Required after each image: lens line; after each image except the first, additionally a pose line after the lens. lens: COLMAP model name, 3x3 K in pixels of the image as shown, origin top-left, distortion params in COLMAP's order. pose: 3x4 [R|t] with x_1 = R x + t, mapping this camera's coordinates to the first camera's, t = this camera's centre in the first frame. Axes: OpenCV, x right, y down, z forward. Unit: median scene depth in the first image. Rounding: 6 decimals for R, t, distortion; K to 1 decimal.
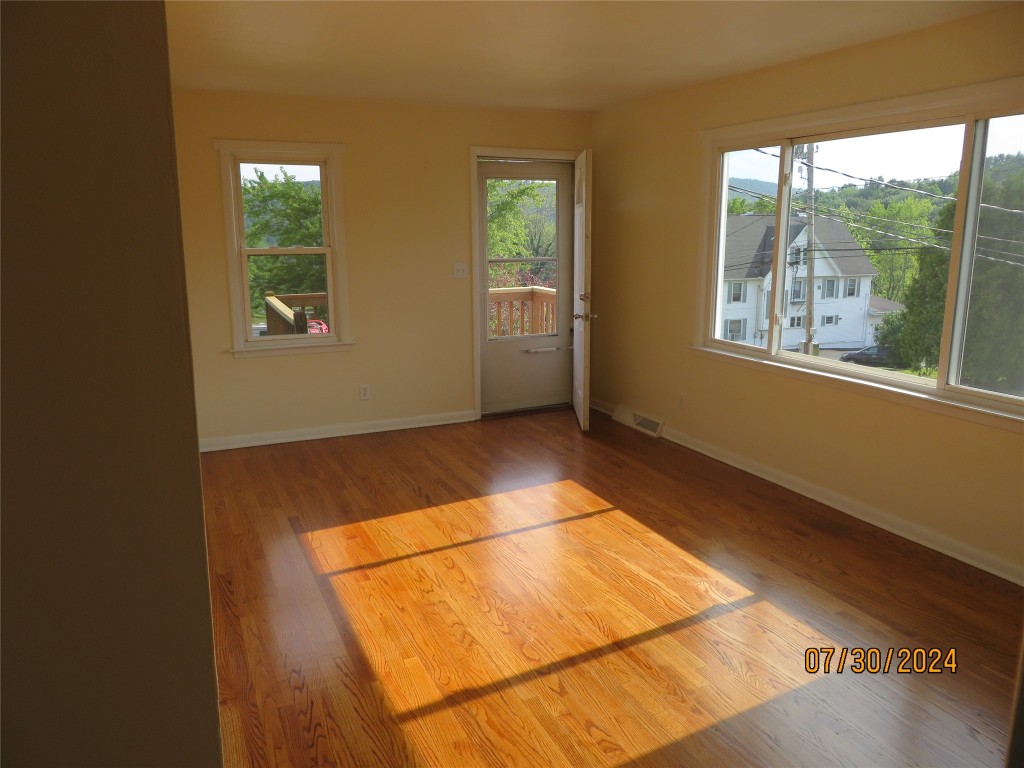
lens RADIAL K [[764.2, 0, 508.0], [0, 764.2, 383.3], [0, 0, 1]] dist [-0.030882, 0.013012]
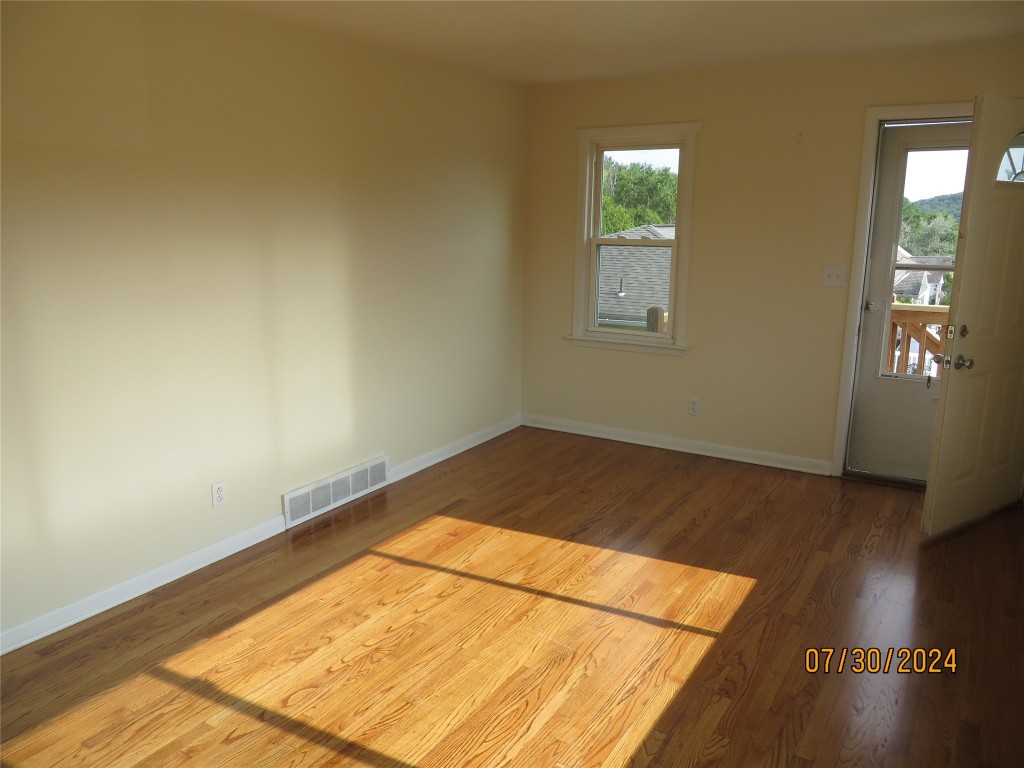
lens RADIAL K [[764.2, 0, 507.1], [0, 764.2, 382.9], [0, 0, 1]] dist [-0.030882, 0.013012]
pose [[0.543526, 0.182641, -0.819281, 0.639779], [-0.170621, 0.979704, 0.105211, -0.110384], [0.821868, 0.082602, 0.563657, 0.518169]]
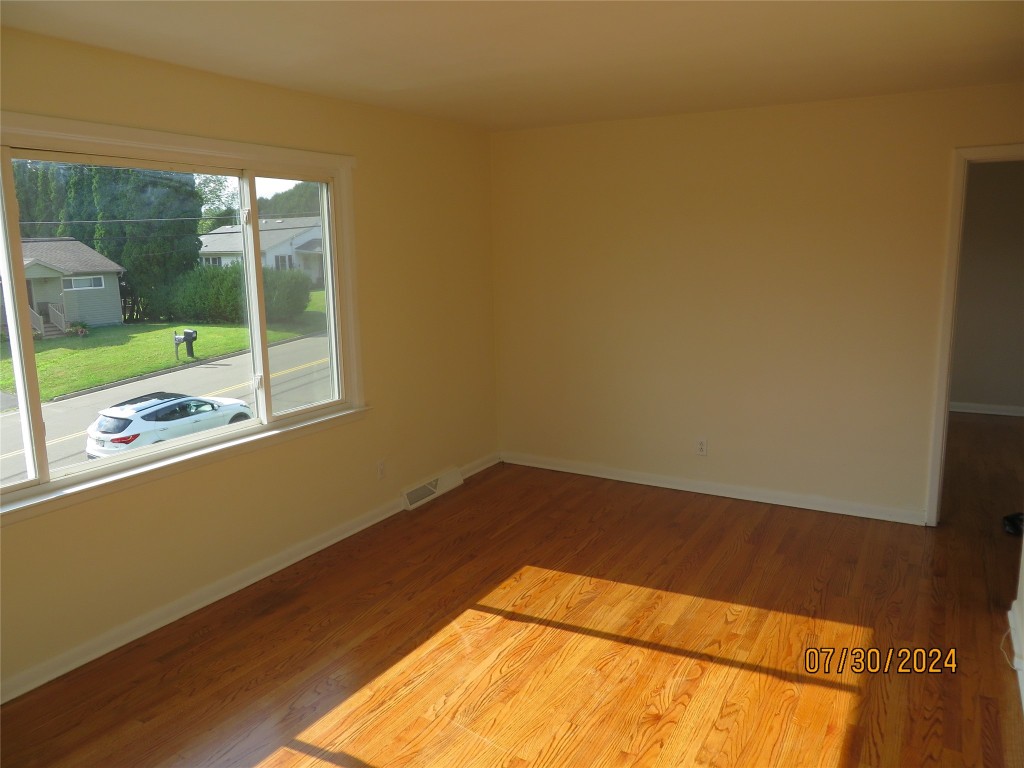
lens RADIAL K [[764.2, 0, 505.5], [0, 764.2, 378.9], [0, 0, 1]] dist [-0.030882, 0.013012]
pose [[-0.580404, -0.126439, 0.804453, -0.473472], [0.185030, 0.941557, 0.281486, -0.287472], [-0.793029, 0.312223, -0.523089, 1.262624]]
